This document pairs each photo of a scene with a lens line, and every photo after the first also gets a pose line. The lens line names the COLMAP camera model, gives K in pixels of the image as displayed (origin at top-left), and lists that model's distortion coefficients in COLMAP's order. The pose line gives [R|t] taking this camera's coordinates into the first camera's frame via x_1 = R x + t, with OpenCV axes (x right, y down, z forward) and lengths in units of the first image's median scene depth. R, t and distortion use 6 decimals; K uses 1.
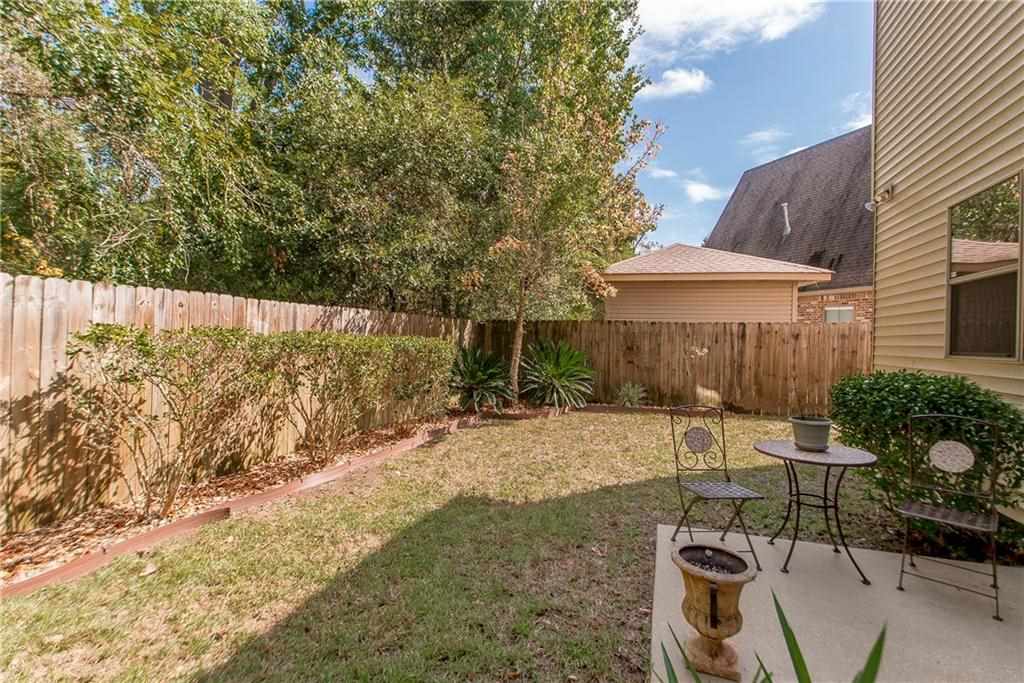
lens RADIAL K [[440.6, 0, 515.7], [0, 440.6, 322.0], [0, 0, 1]] dist [0.009342, -0.000413]
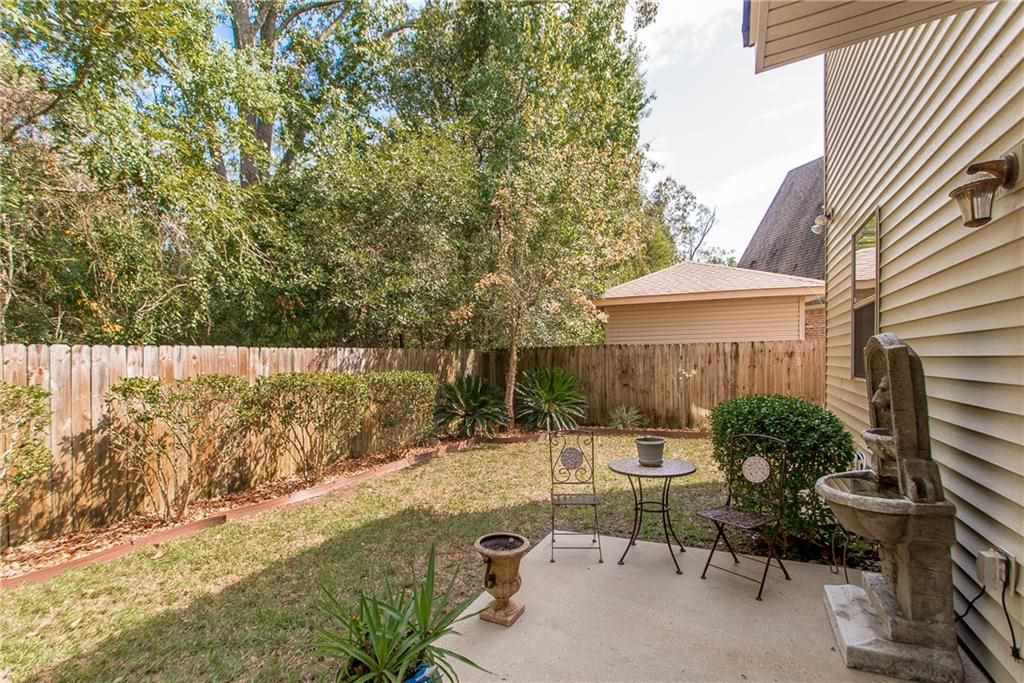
lens RADIAL K [[460.2, 0, 512.0], [0, 460.2, 341.5], [0, 0, 1]] dist [0.013148, 0.000117]
pose [[0.991018, -0.043097, -0.126593, 0.269527], [0.043171, 0.999065, -0.002162, -0.036062], [0.126568, -0.003322, 0.991952, -0.170014]]
